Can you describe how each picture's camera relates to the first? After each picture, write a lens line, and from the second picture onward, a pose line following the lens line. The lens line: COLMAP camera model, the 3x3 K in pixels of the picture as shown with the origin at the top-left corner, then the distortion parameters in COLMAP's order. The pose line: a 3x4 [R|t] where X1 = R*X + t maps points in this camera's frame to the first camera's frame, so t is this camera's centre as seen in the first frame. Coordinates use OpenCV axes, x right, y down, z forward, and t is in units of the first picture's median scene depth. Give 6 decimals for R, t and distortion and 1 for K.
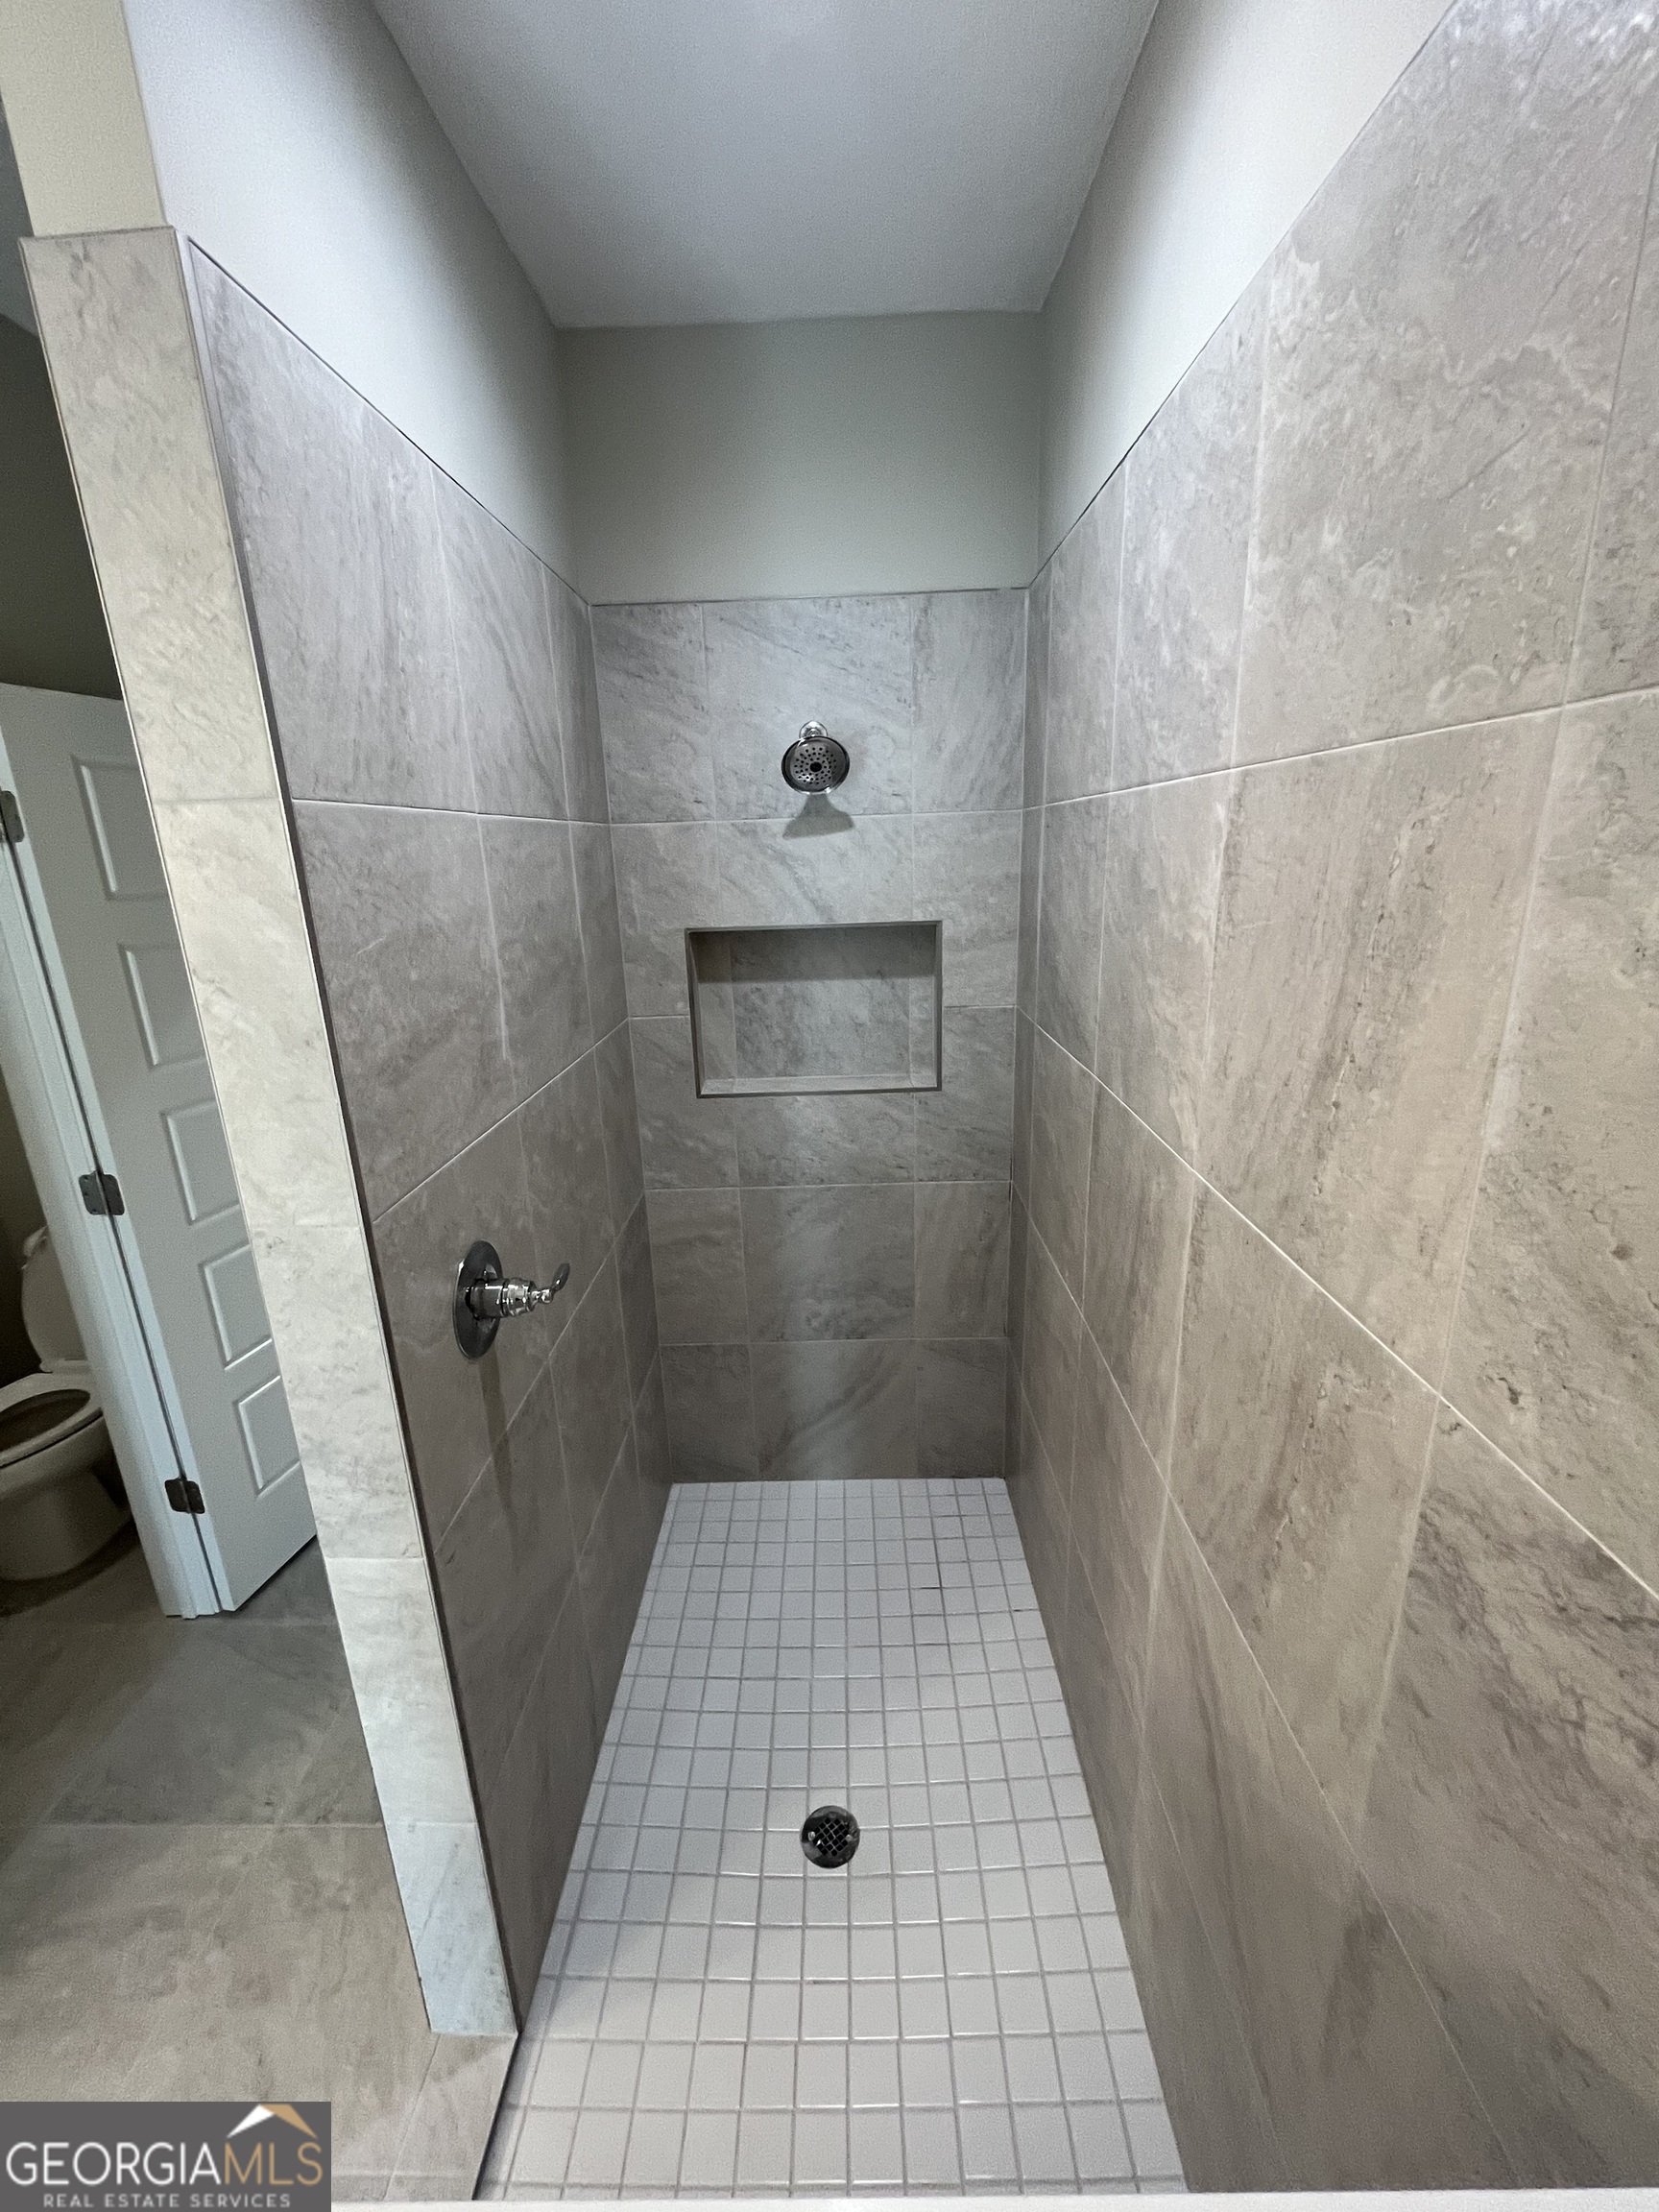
lens RADIAL K [[890.8, 0, 828.3], [0, 890.8, 1098.9], [0, 0, 1]] dist [-0.002217, -0.000246]
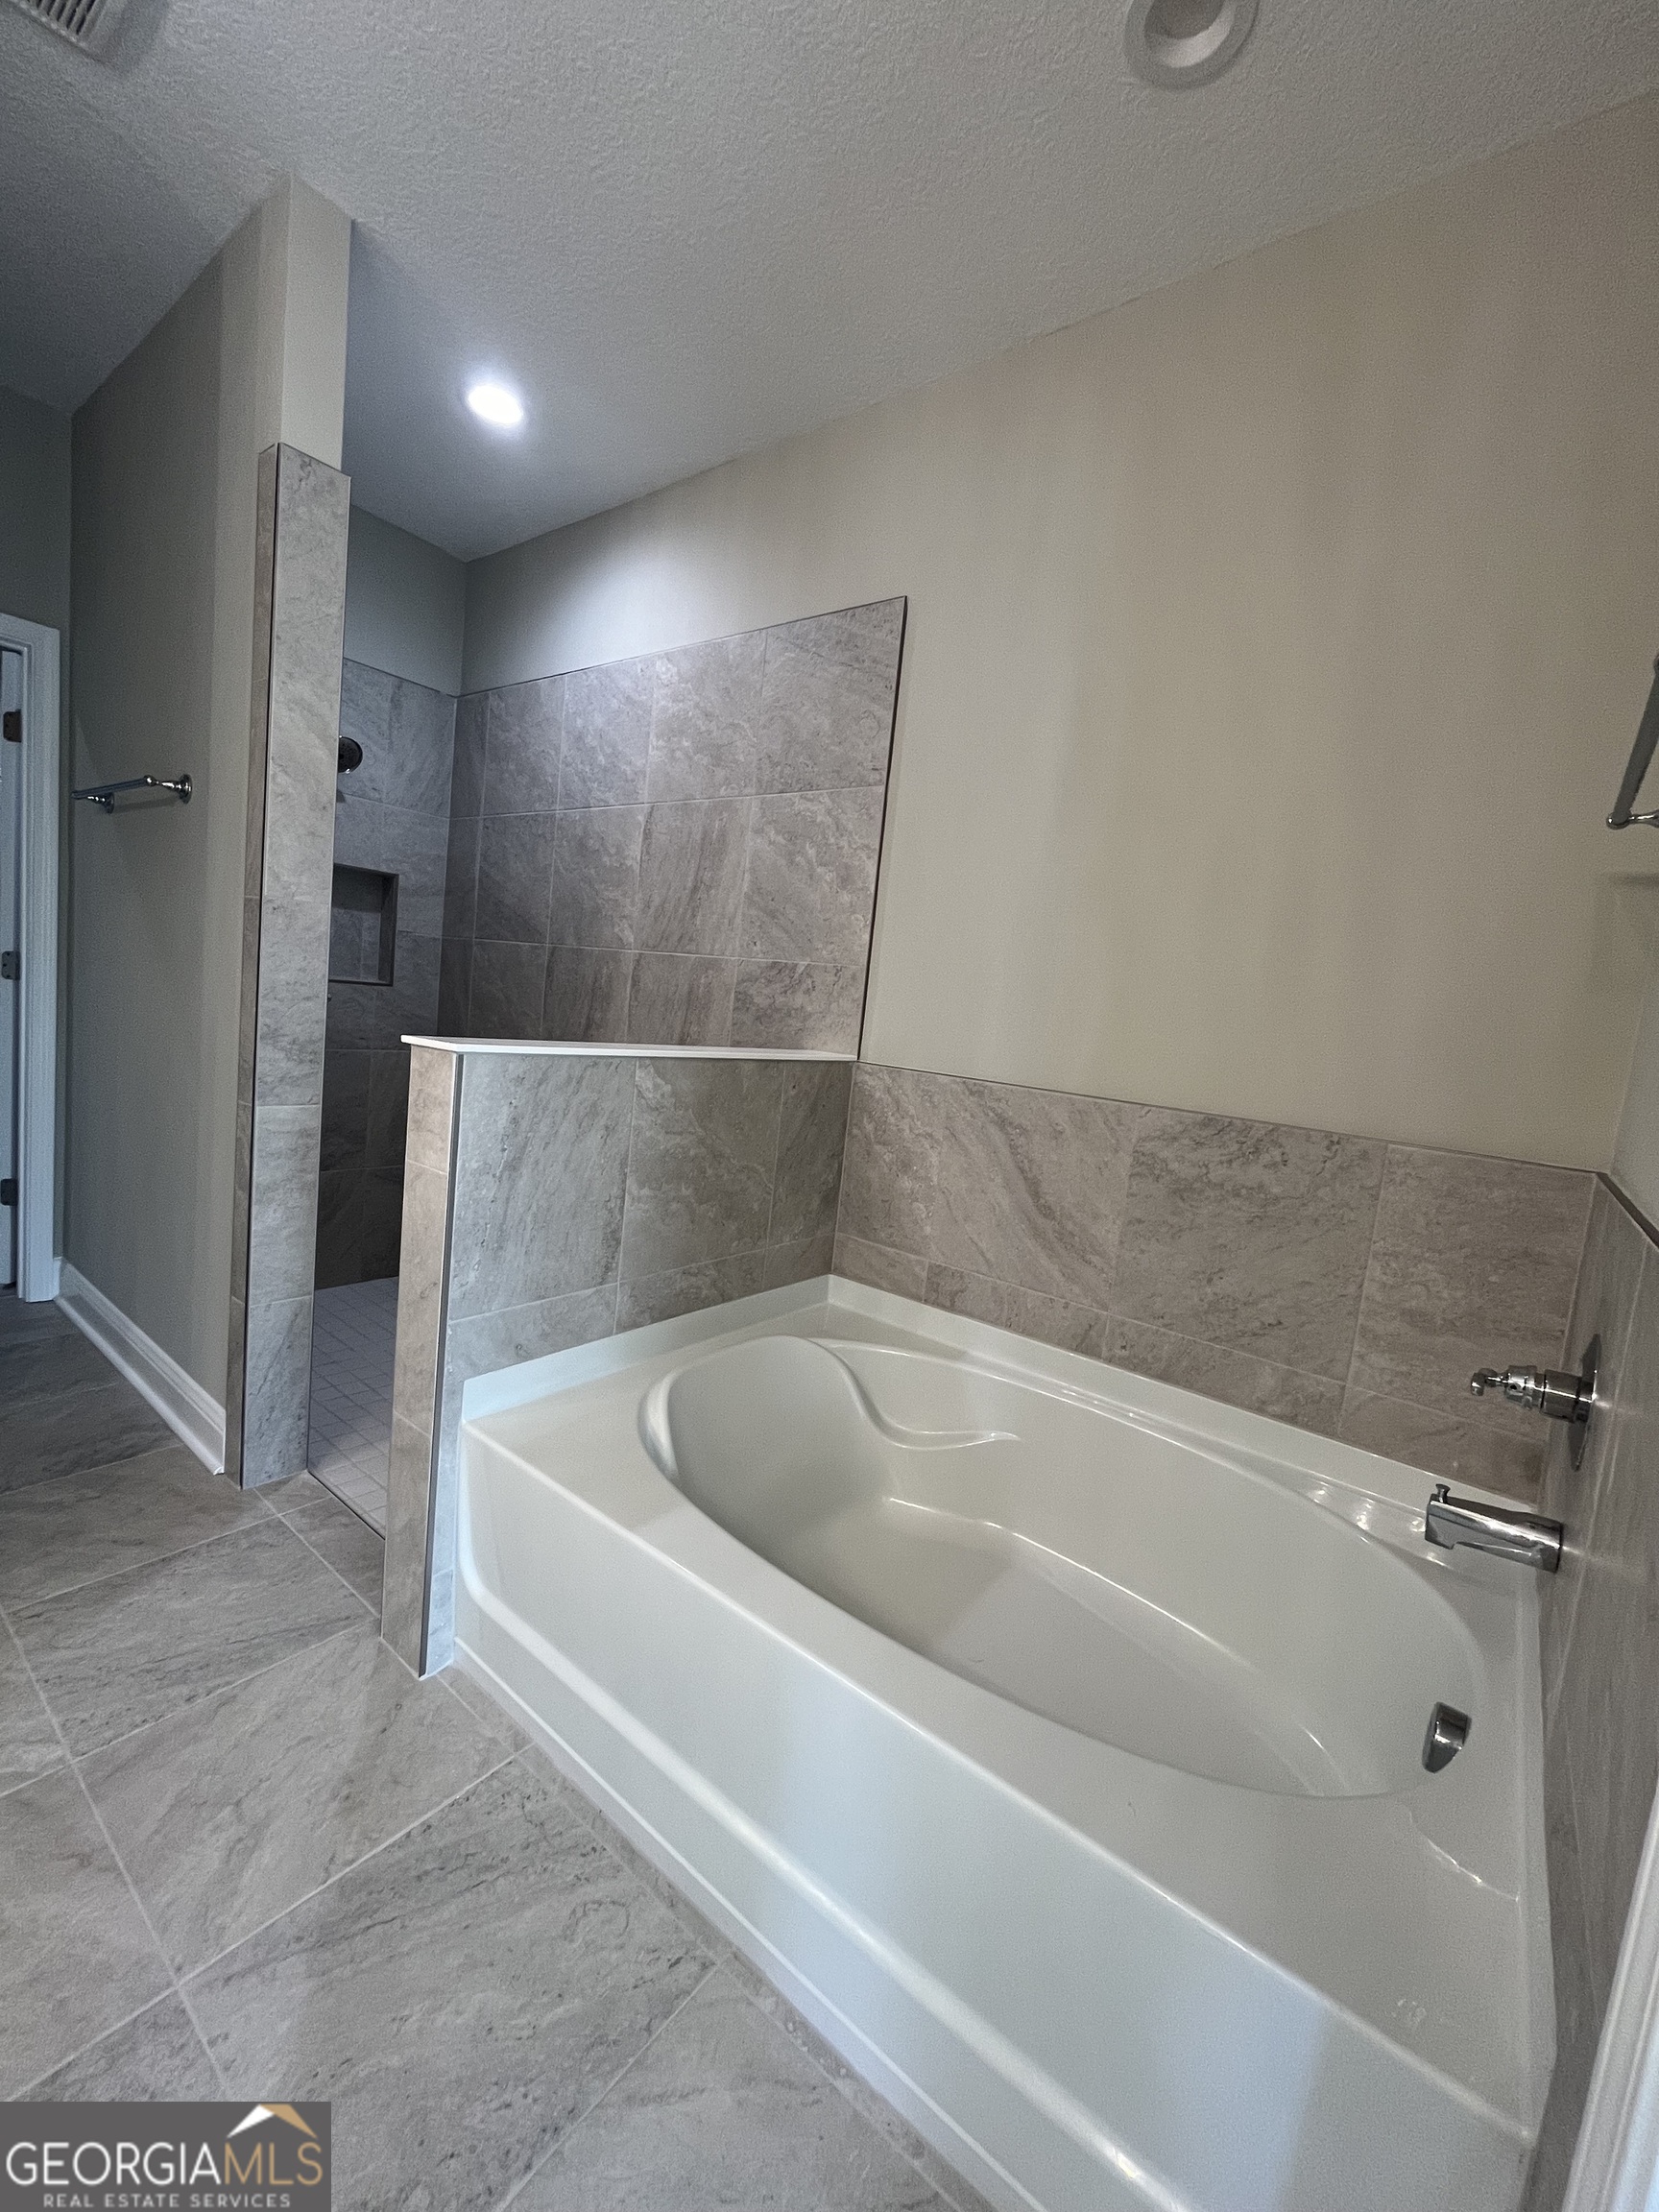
lens RADIAL K [[890.8, 0, 828.3], [0, 890.8, 1098.9], [0, 0, 1]] dist [-0.002217, -0.000246]
pose [[0.588691, 0.008556, 0.808313, -1.363497], [0.101036, 0.991324, -0.084078, 0.789704], [-0.802019, 0.131165, 0.582719, -0.936341]]
